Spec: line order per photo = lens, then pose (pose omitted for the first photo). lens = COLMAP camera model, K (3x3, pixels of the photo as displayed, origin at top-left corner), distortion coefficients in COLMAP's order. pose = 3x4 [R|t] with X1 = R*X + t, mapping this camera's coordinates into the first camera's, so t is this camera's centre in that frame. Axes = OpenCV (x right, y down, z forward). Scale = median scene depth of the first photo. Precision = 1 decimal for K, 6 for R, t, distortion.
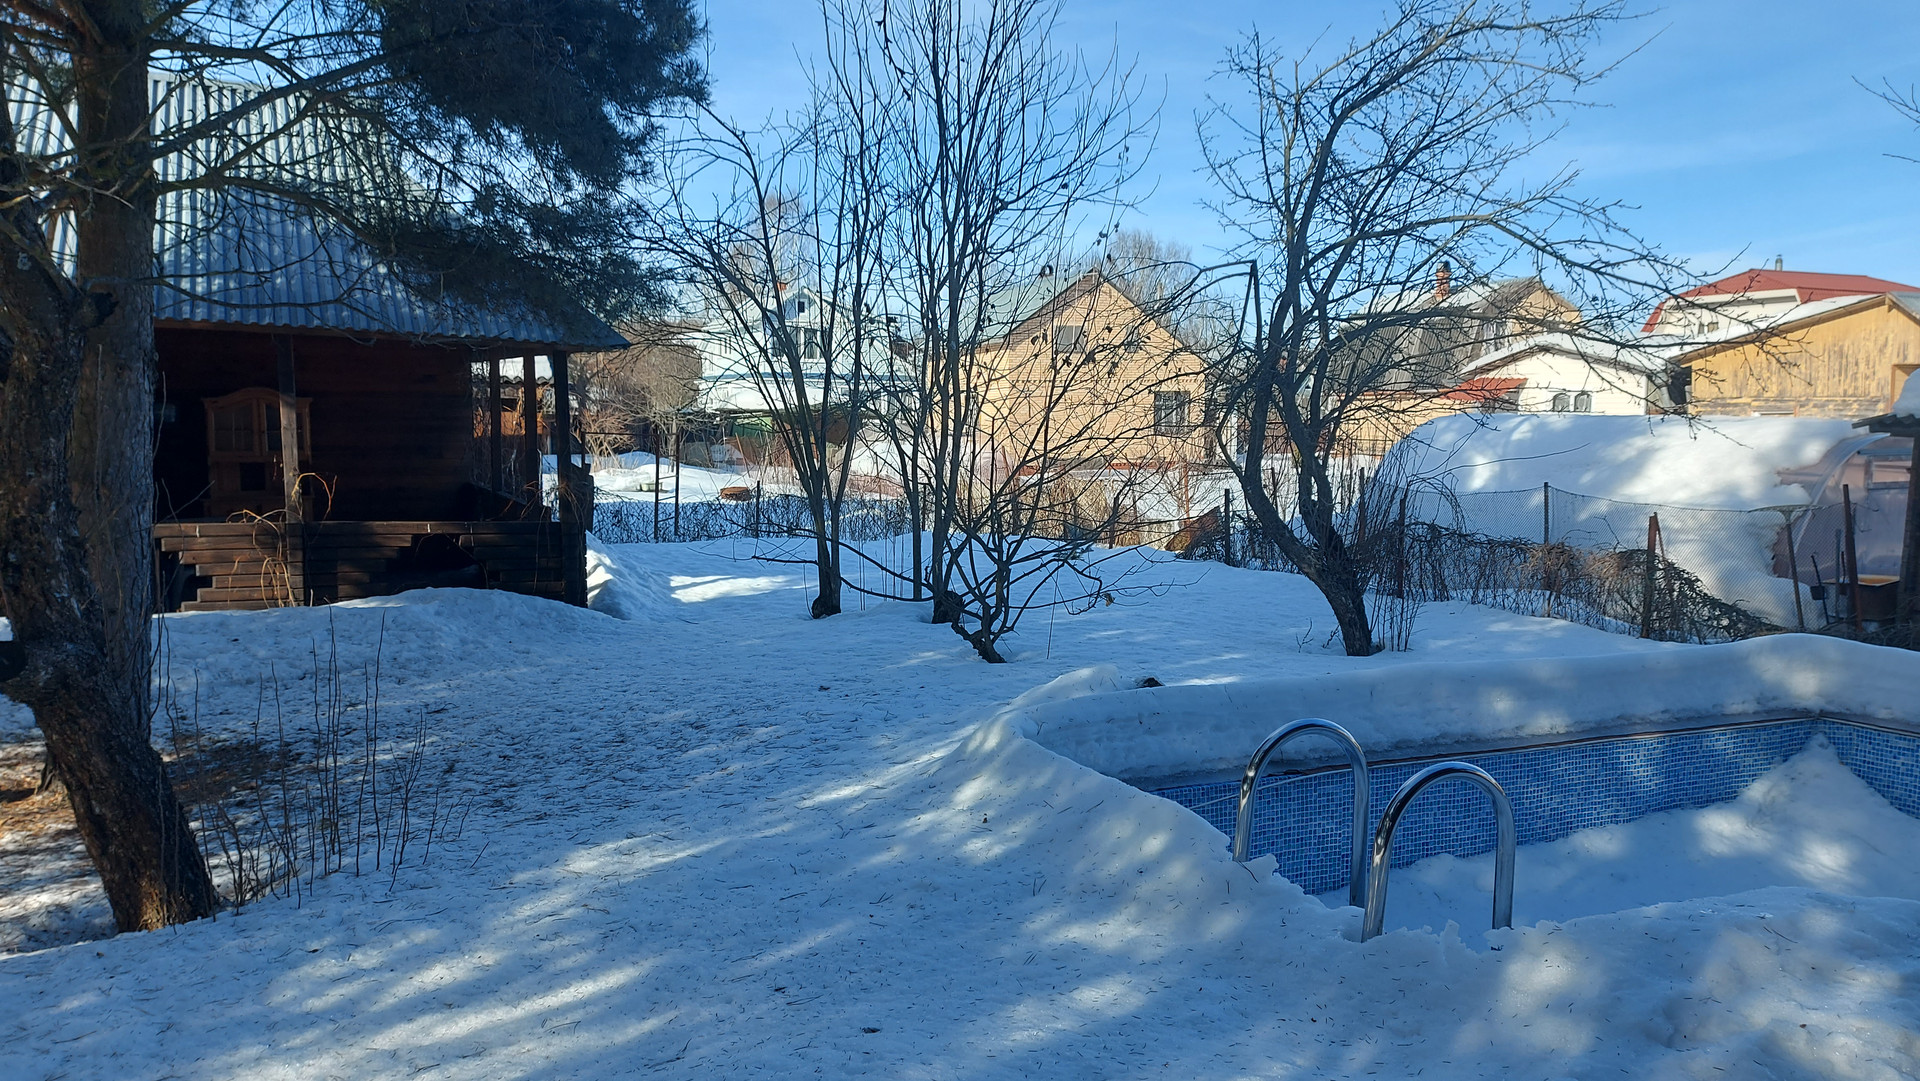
lens RADIAL K [[1367.1, 0, 957.0], [0, 1367.1, 548.3], [0, 0, 1]] dist [0.068339, -0.070278]
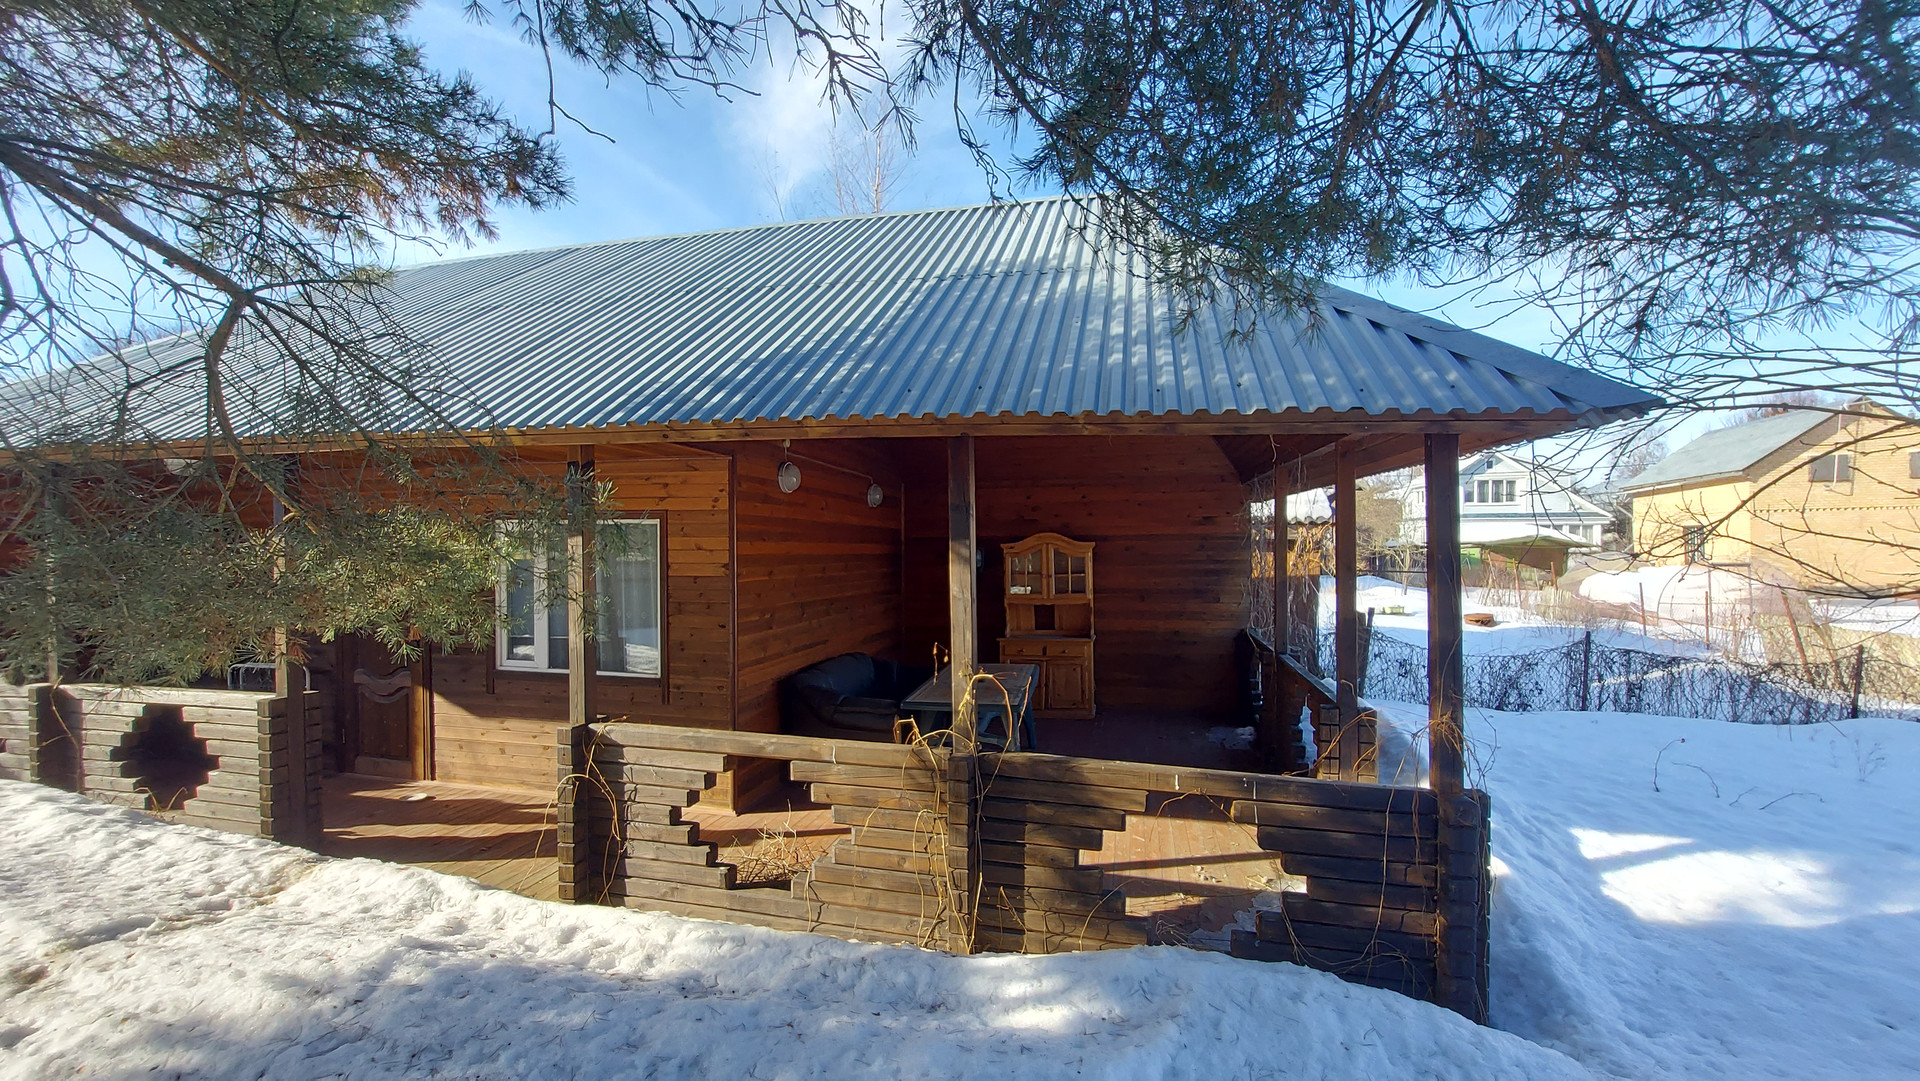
lens RADIAL K [[760.9, 0, 951.3], [0, 760.9, 545.8], [0, 0, 1]] dist [-0.007609, 0.000146]
pose [[0.759155, -0.002065, -0.650907, -0.194822], [-0.059317, 0.995615, -0.072340, -0.062914], [0.648202, 0.093528, 0.755703, 0.541427]]
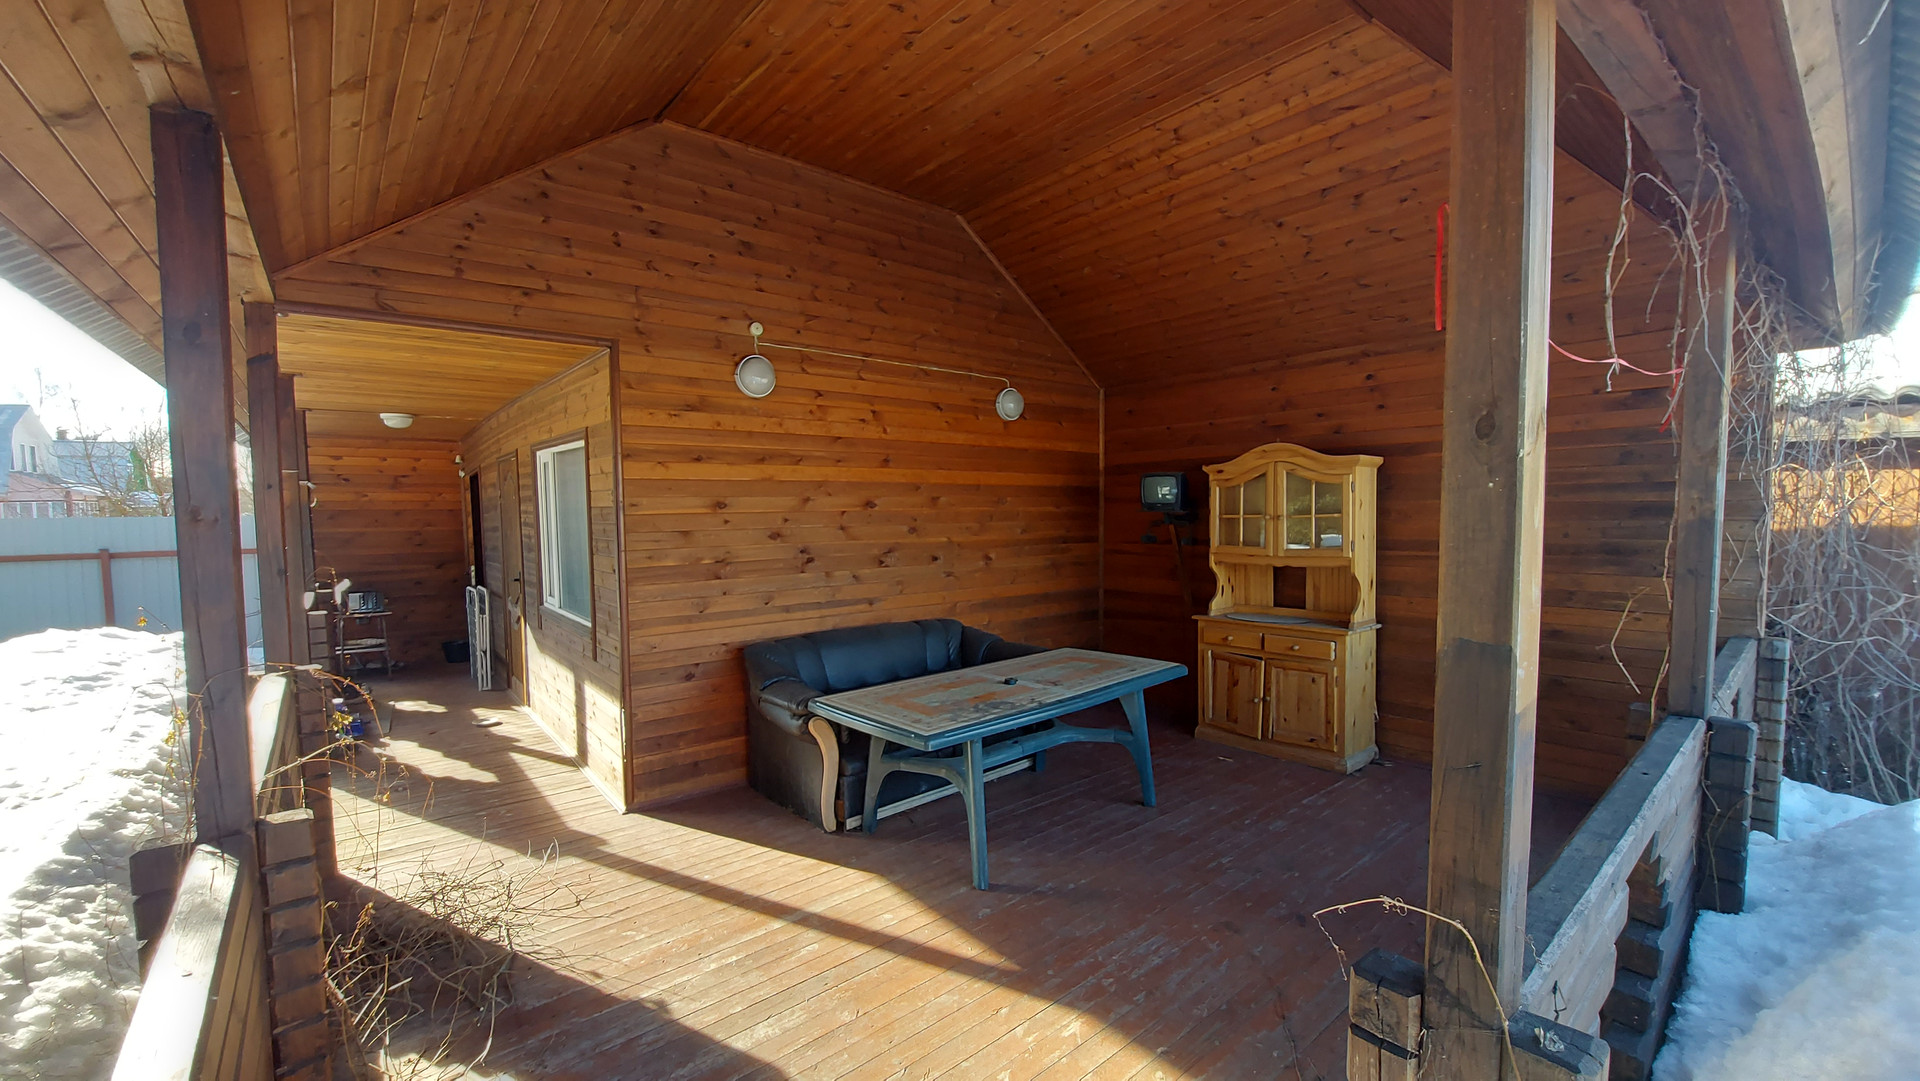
lens RADIAL K [[760.9, 0, 956.4], [0, 760.9, 550.2], [0, 0, 1]] dist [-0.007609, 0.000146]
pose [[0.205518, 0.055791, -0.977062, -0.202137], [-0.079326, 0.996038, 0.040189, -0.067491], [0.975433, 0.069247, 0.209129, 0.657686]]
